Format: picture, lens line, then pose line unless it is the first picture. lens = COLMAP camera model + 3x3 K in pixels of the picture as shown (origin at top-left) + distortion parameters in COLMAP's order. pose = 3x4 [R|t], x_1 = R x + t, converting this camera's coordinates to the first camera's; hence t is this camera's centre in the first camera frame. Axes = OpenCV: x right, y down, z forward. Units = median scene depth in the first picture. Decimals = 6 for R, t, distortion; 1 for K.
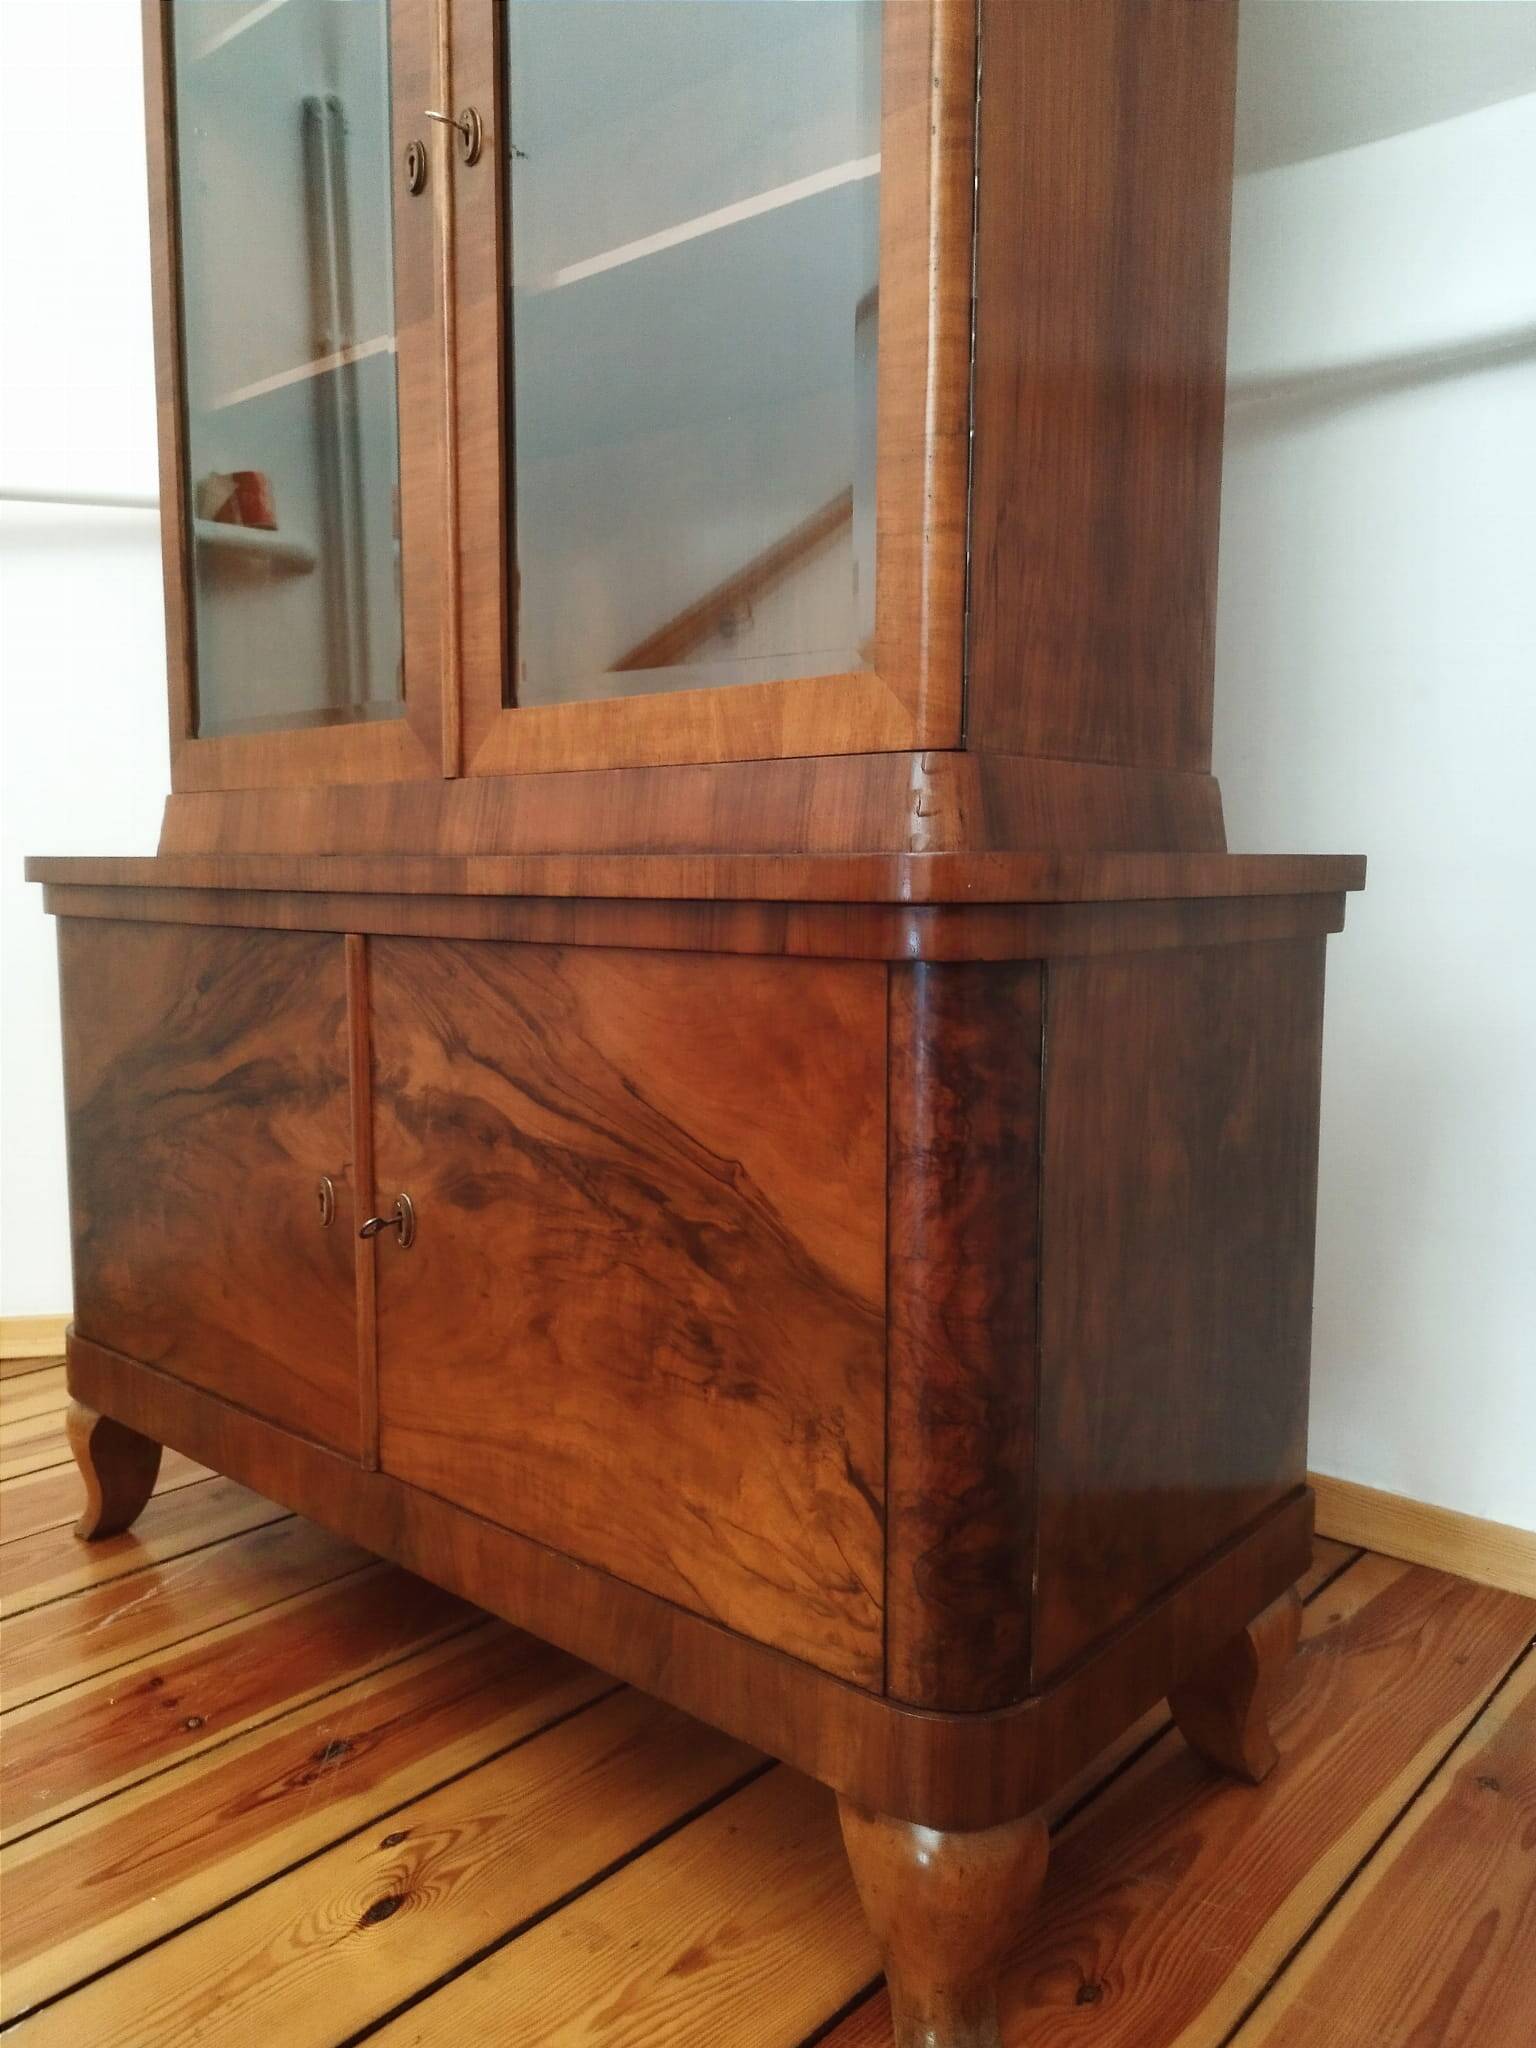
lens RADIAL K [[1531.3, 0, 764.4], [0, 1531.3, 1018.0], [0, 0, 1]] dist [0.030836, -0.028808]
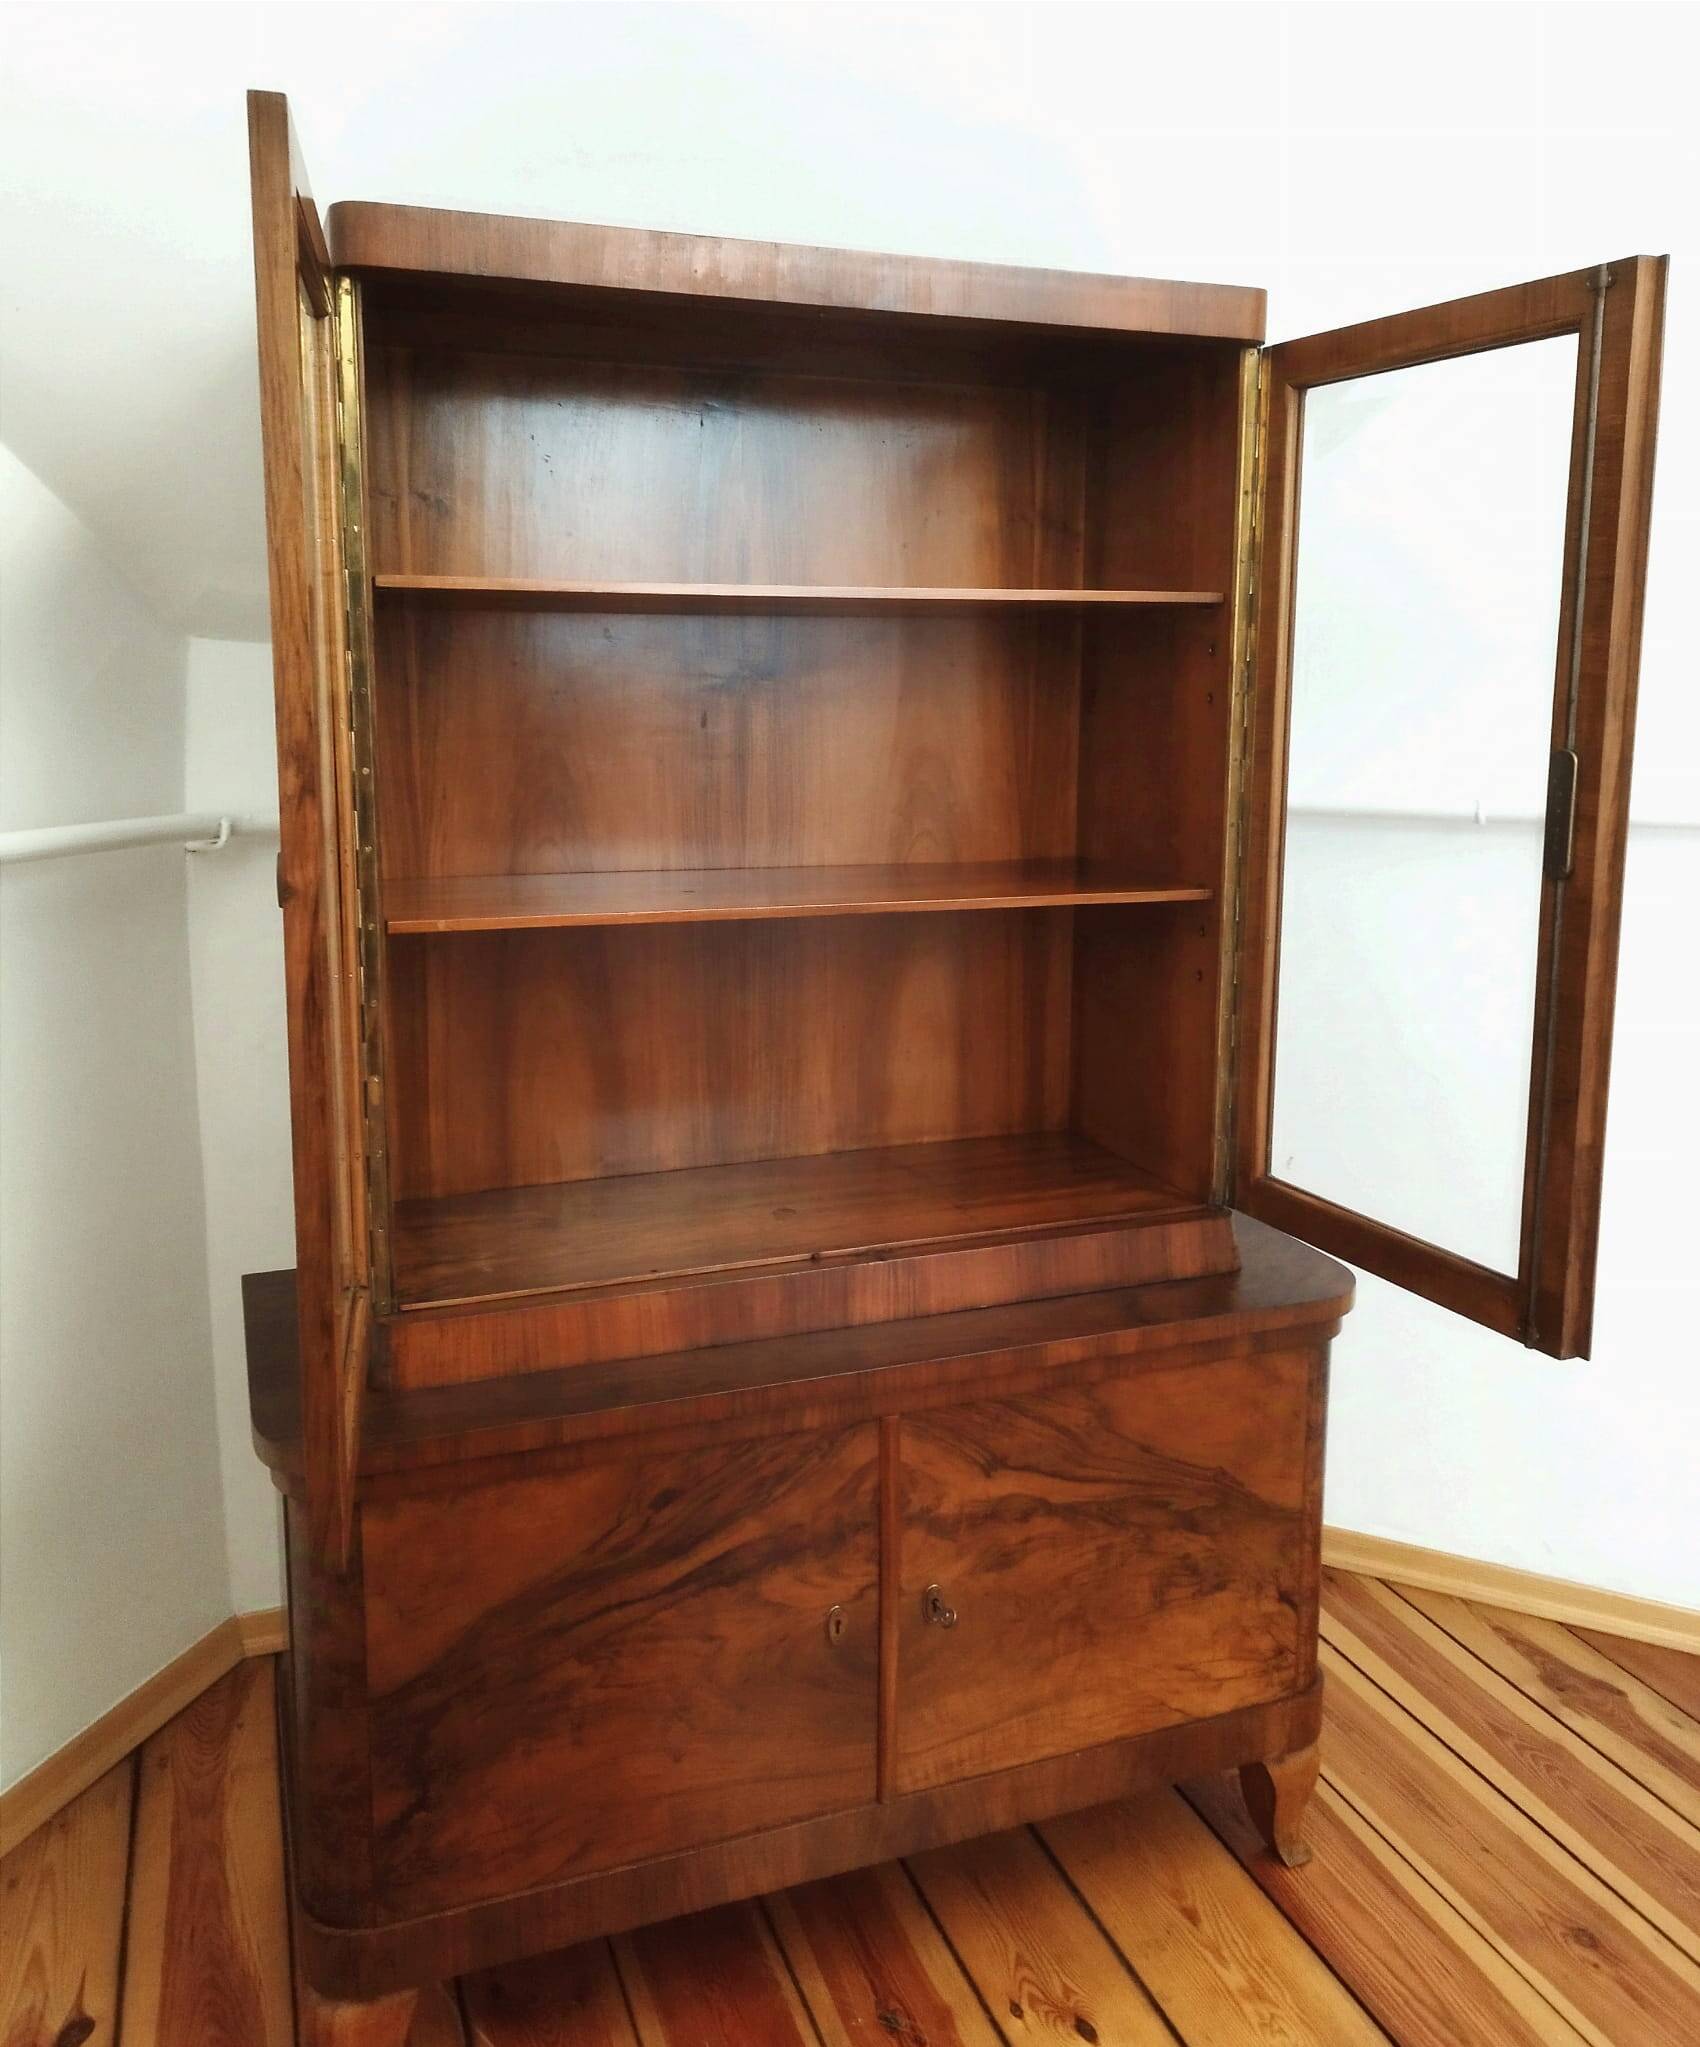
lens RADIAL K [[1658.4, 0, 843.1], [0, 1658.4, 903.1], [0, 0, 1]] dist [0.010698, -0.010335]
pose [[0.466930, -0.118071, 0.876376, -1.583026], [0.087934, 0.992334, 0.086843, -0.658839], [-0.879911, 0.036514, 0.473733, 0.369286]]
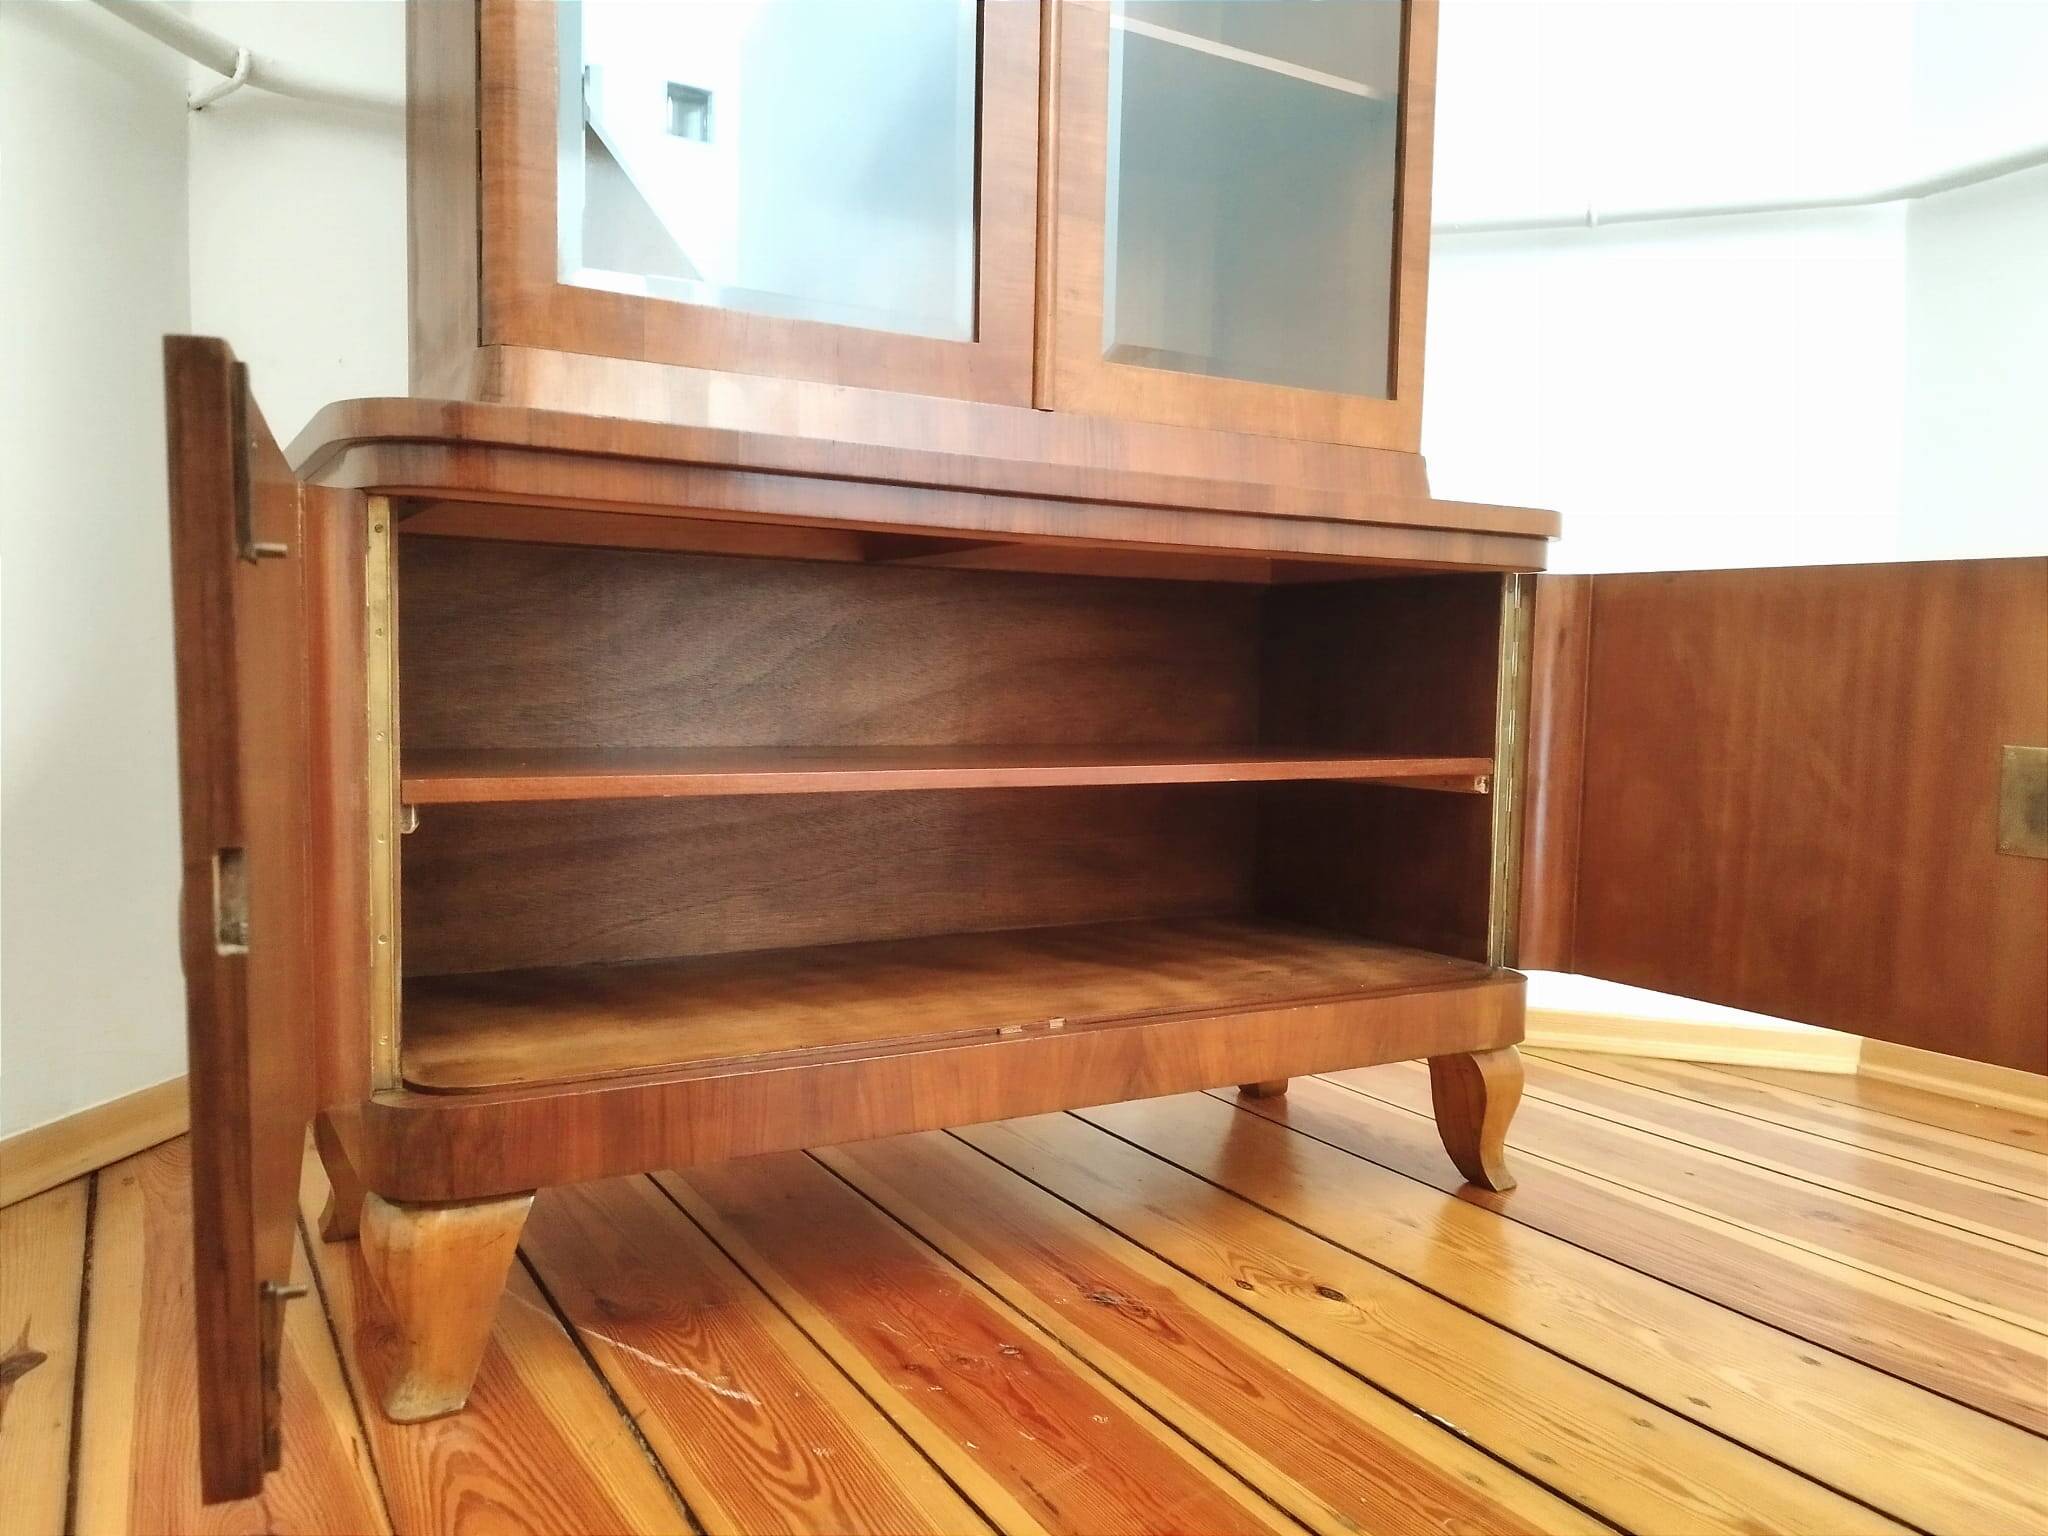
lens RADIAL K [[1531.3, 0, 1018.8], [0, 1531.3, 772.1], [0, 0, 1]] dist [0.030836, -0.028808]
pose [[0.317111, -0.054974, 0.946794, -1.443181], [0.077611, 0.996474, 0.031864, 0.076662], [-0.945207, 0.063377, 0.320260, 0.763226]]
